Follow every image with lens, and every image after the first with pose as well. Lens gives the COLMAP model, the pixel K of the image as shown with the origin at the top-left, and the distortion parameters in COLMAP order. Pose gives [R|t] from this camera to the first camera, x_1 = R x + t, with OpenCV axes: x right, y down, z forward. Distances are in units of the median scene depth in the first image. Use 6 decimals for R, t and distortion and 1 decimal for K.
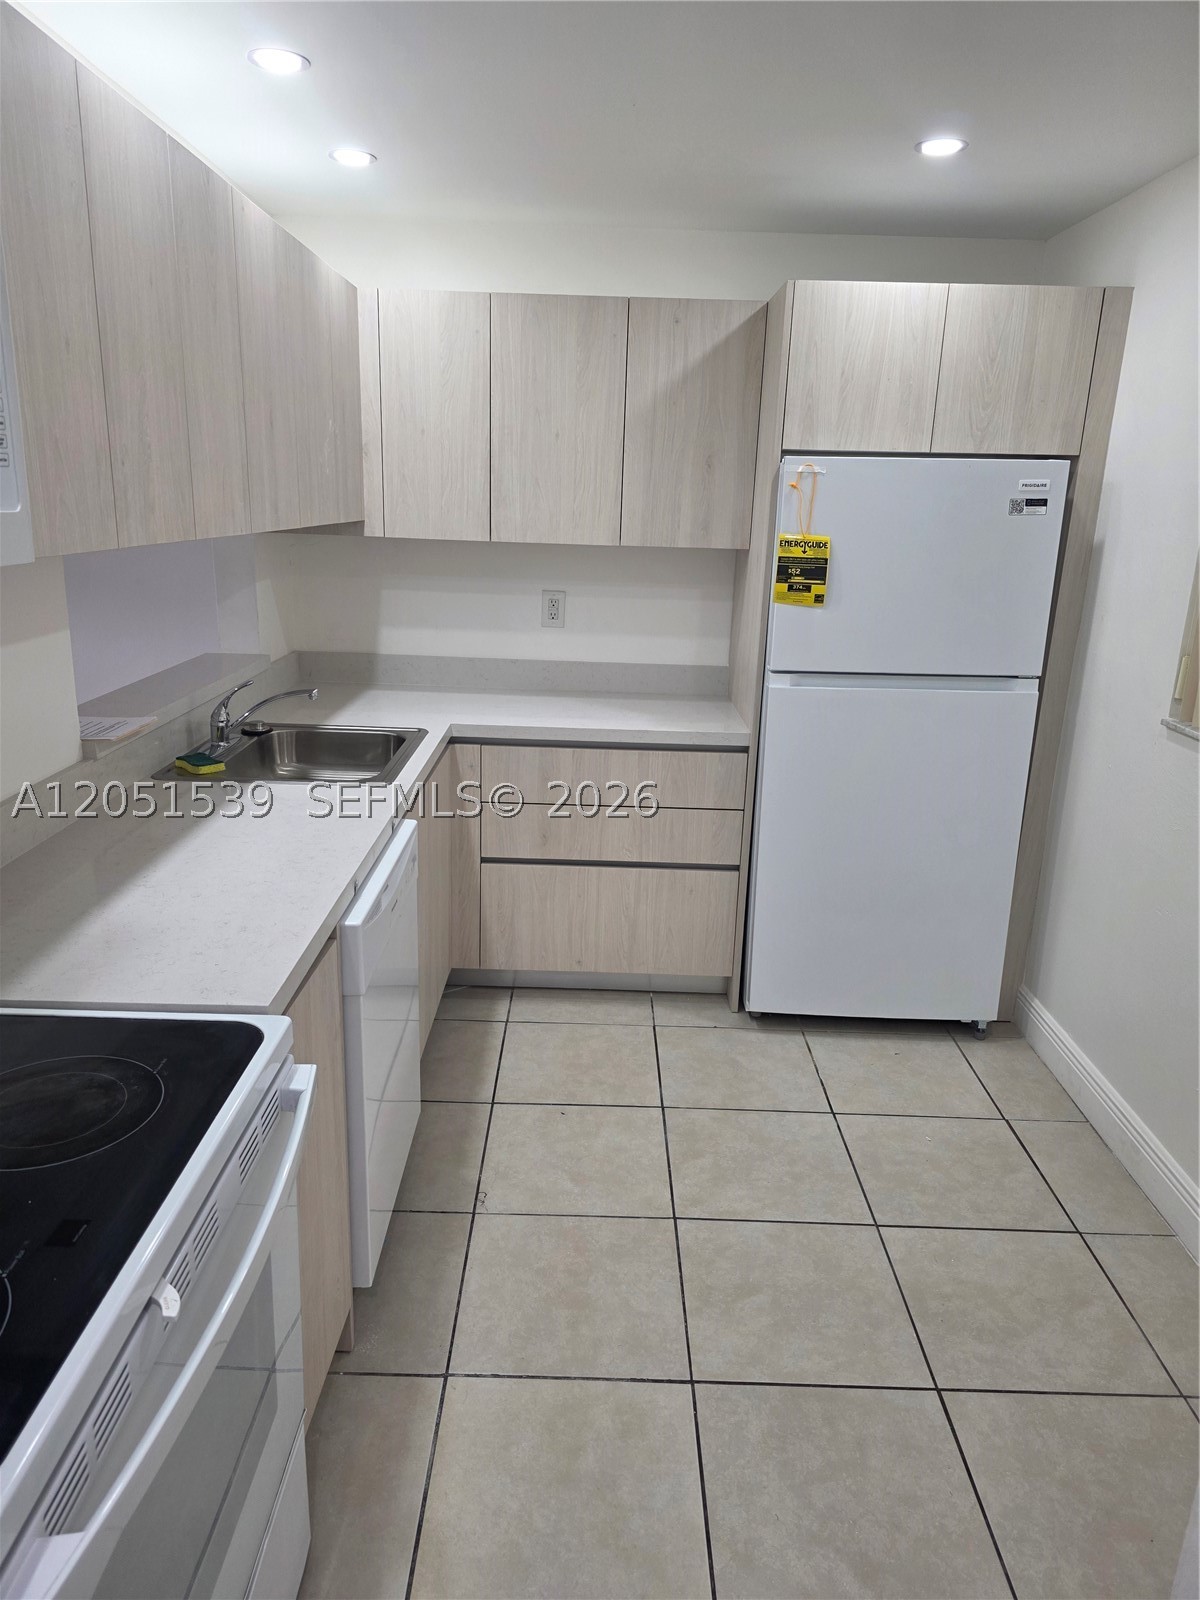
lens RADIAL K [[1077.3, 0, 590.4], [0, 1077.3, 792.0], [0, 0, 1]] dist [0.084633, -0.084514]
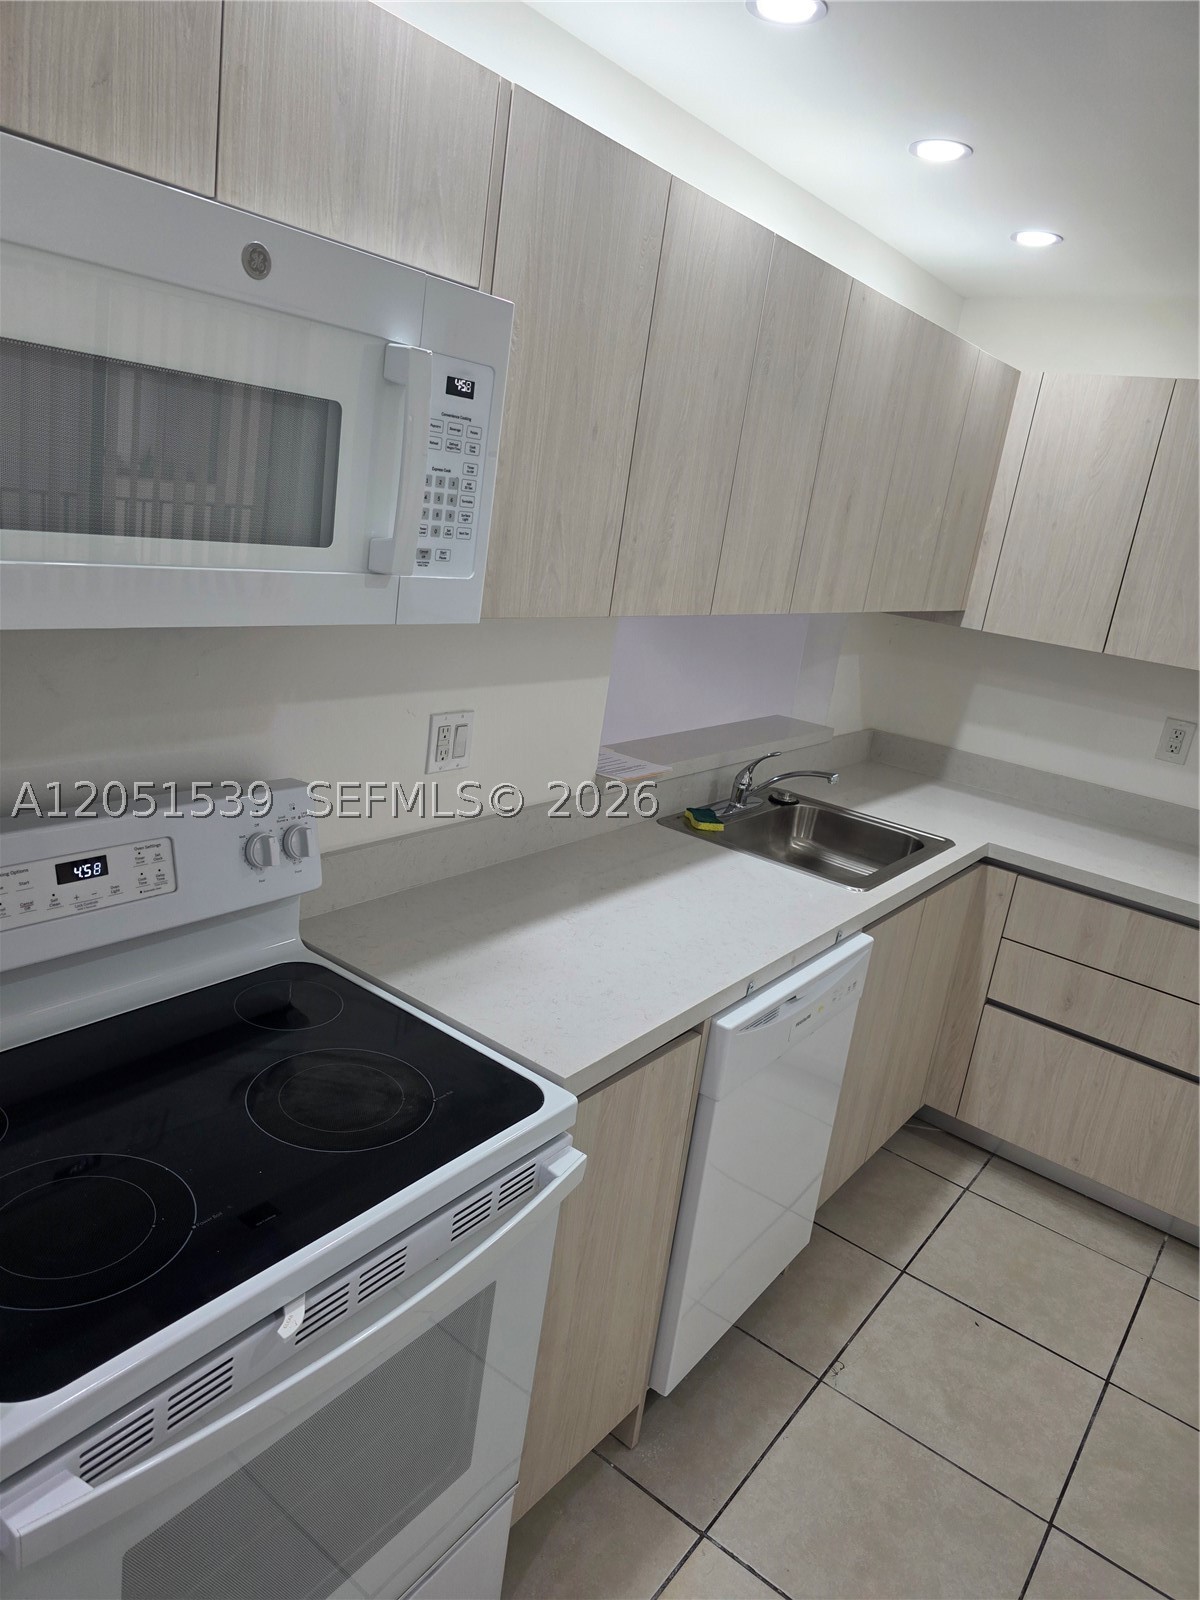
lens RADIAL K [[1079.0, 0, 590.6], [0, 1079.0, 786.9], [0, 0, 1]] dist [0.051153, -0.039460]
pose [[0.797262, 0.232894, -0.556897, 0.108475], [-0.264601, 0.964050, 0.024358, -0.046910], [0.542549, 0.127936, 0.830224, 0.073950]]
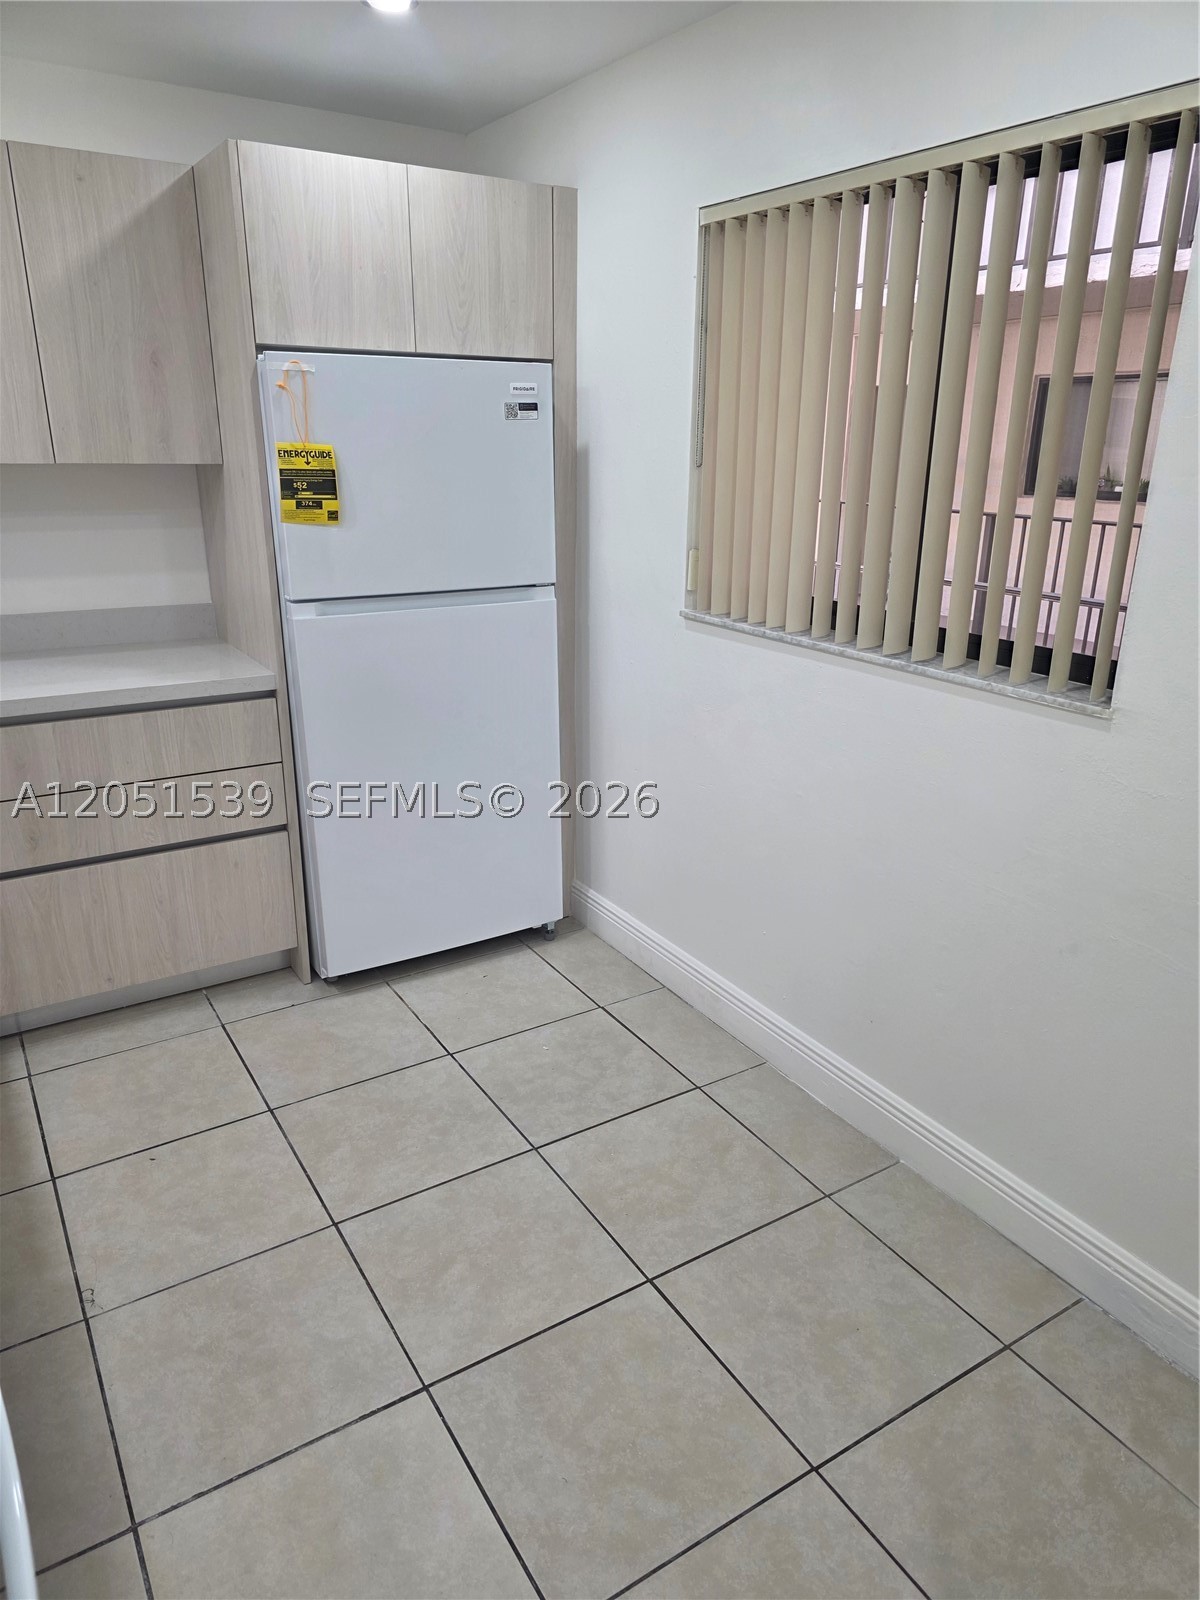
lens RADIAL K [[1079.0, 0, 613.8], [0, 1079.0, 799.3], [0, 0, 1]] dist [0.049242, -0.037869]
pose [[0.840002, -0.192610, 0.507246, -0.096578], [0.156522, 0.981148, 0.113357, -0.012818], [-0.519517, -0.015825, 0.854314, 0.104932]]
